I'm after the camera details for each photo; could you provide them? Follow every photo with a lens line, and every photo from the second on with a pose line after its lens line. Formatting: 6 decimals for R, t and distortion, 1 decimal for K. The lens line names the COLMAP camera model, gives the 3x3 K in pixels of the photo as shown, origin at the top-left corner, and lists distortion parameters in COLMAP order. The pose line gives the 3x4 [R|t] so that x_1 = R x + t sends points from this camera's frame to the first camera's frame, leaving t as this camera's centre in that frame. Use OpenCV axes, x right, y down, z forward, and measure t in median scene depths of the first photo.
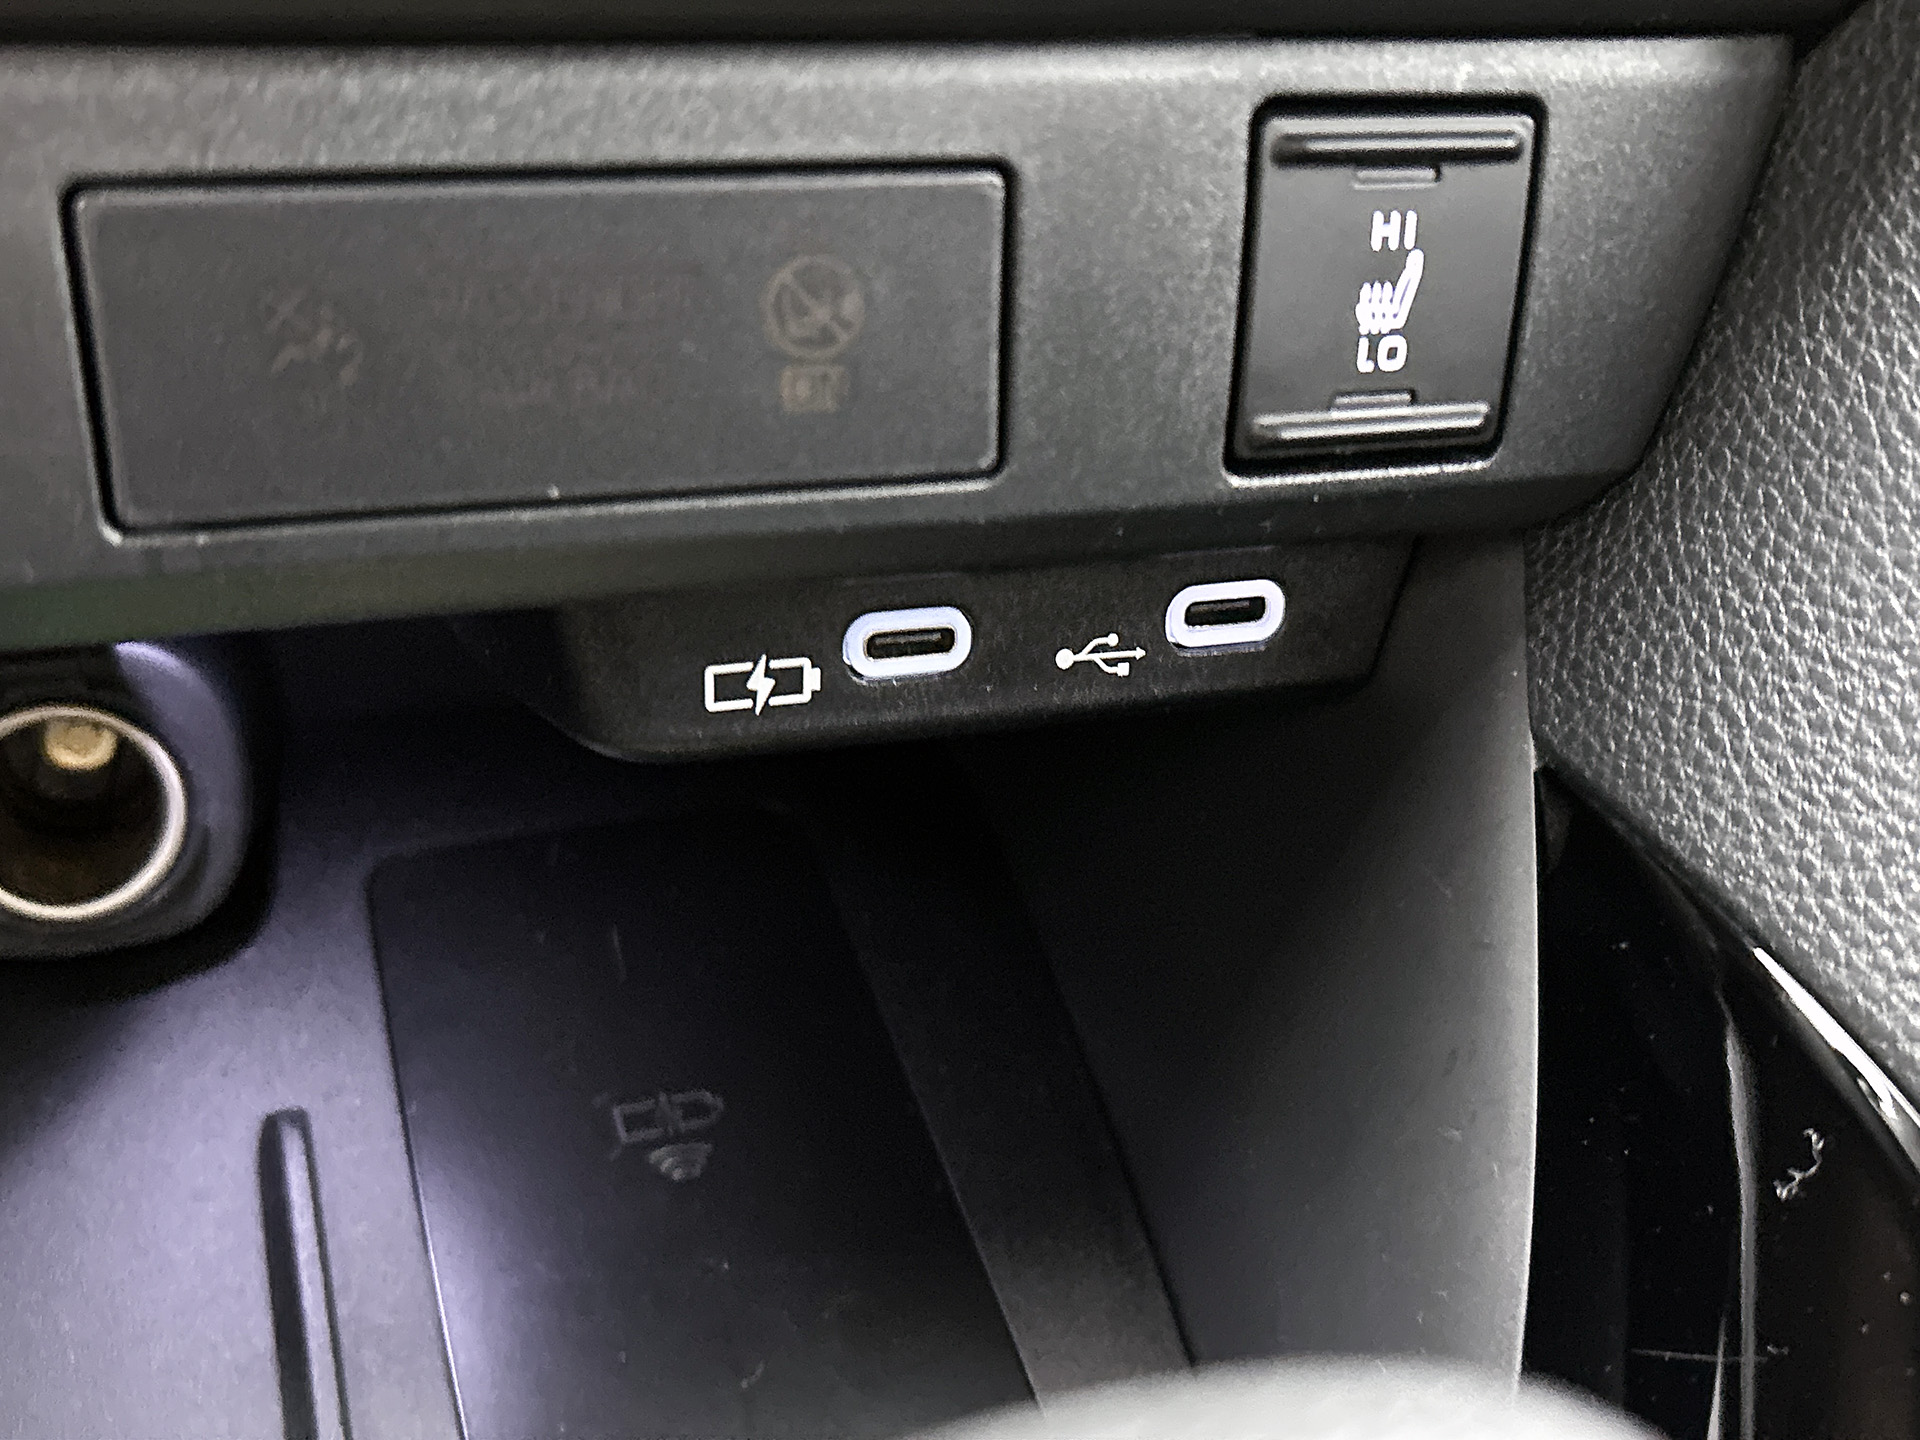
lens RADIAL K [[1914.6, 0, 960.0], [0, 1914.6, 720.0], [0, 0, 1]] dist [0.196648, -0.567379]
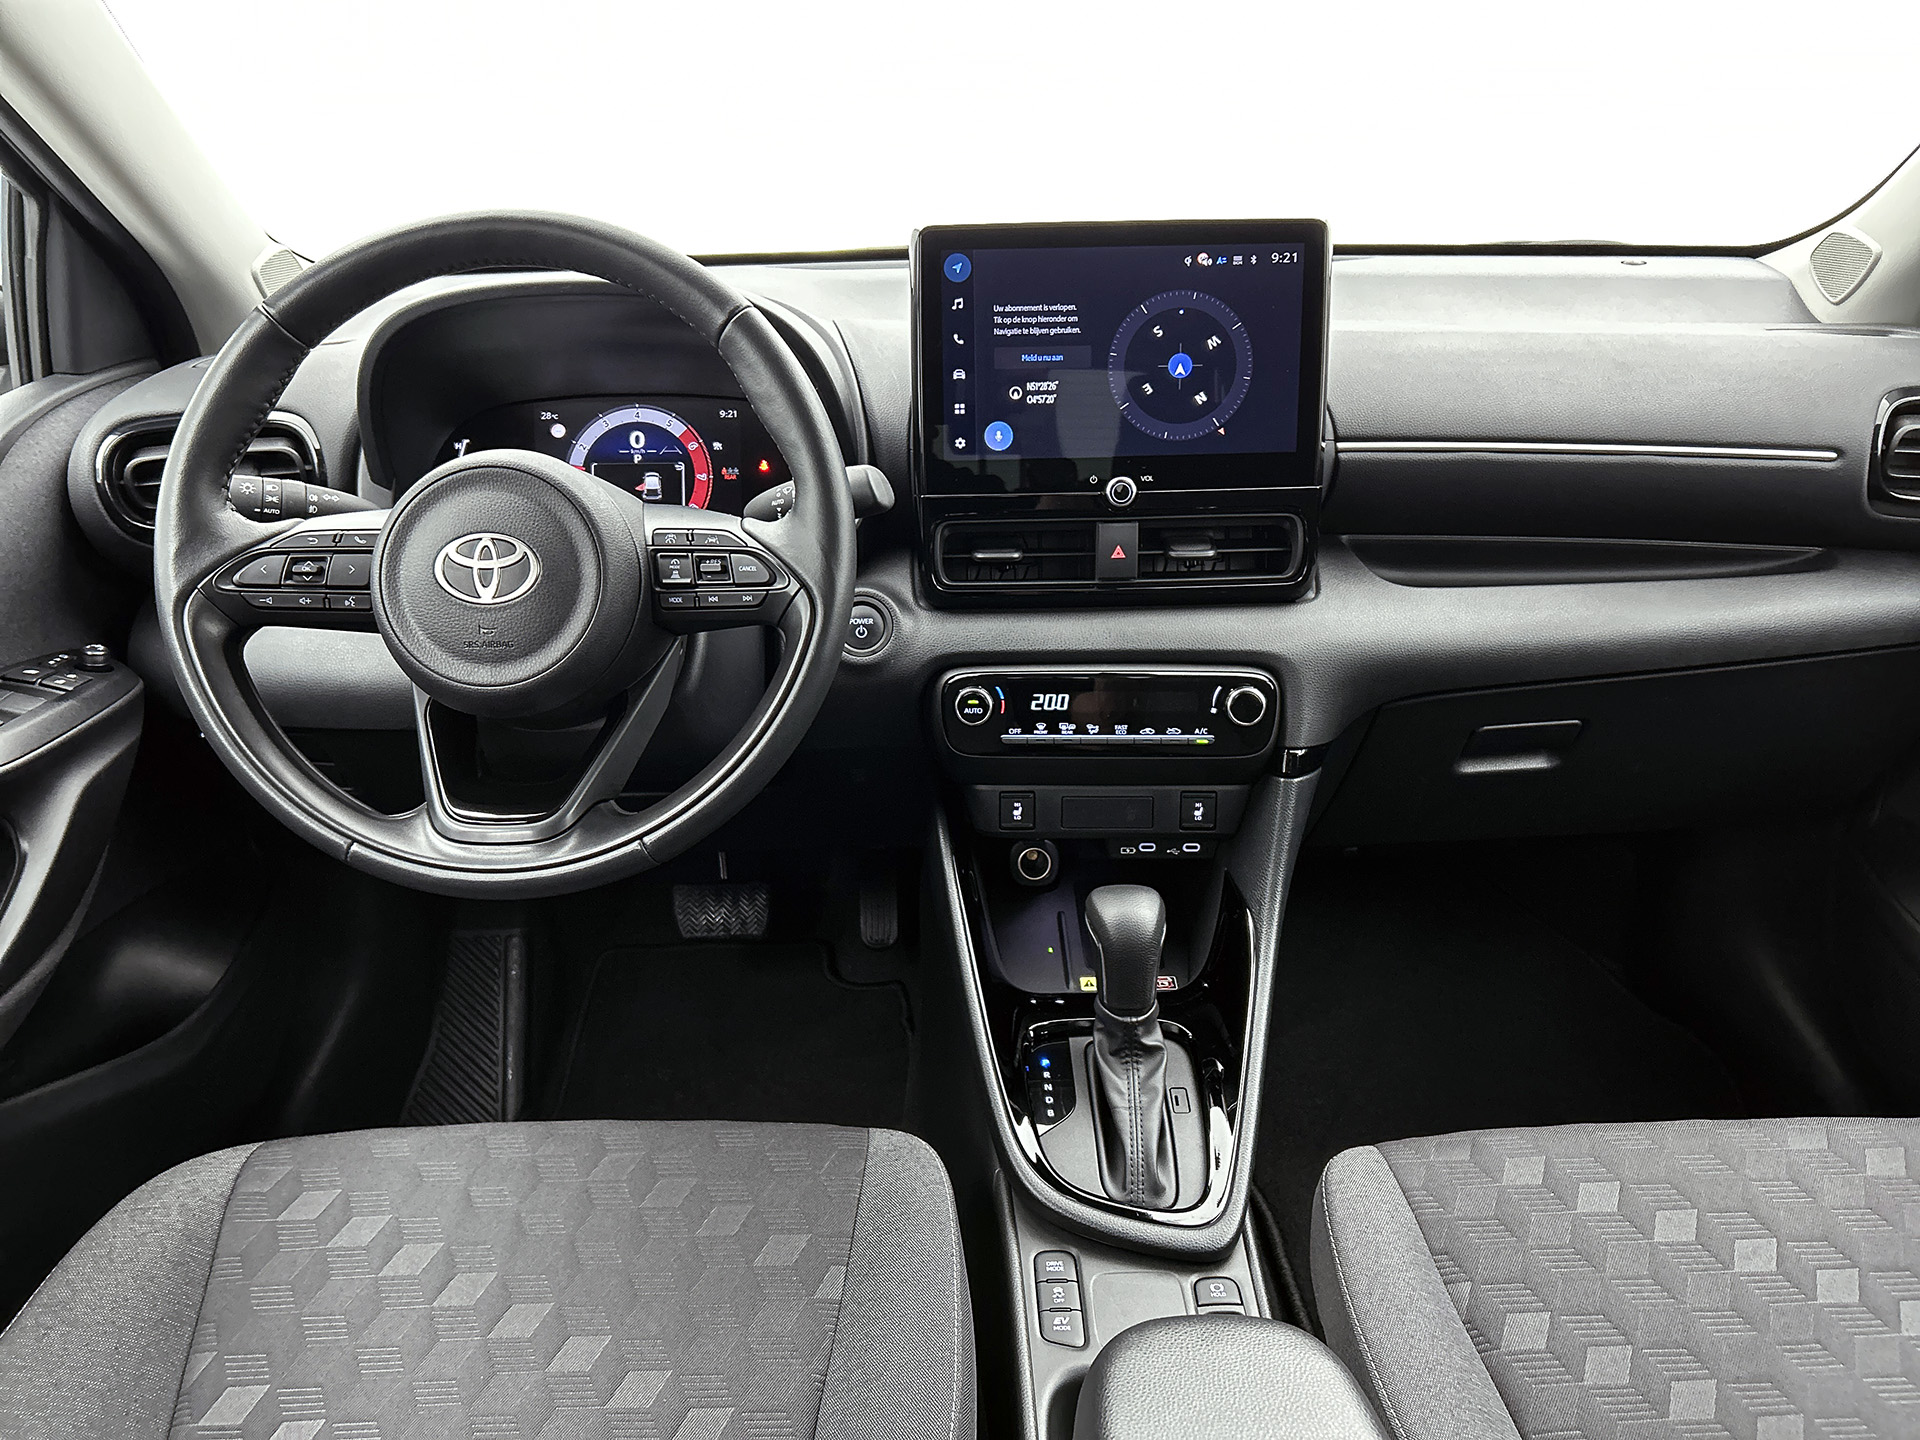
lens RADIAL K [[1437.2, 0, 960.0], [0, 1437.2, 720.0], [0, 0, 1]] dist [0.064436, -0.106276]
pose [[0.947149, 0.049023, -0.317026, 1.160053], [-0.092535, 0.987998, -0.123682, 0.260646], [0.307158, 0.146481, 0.940318, -5.174114]]
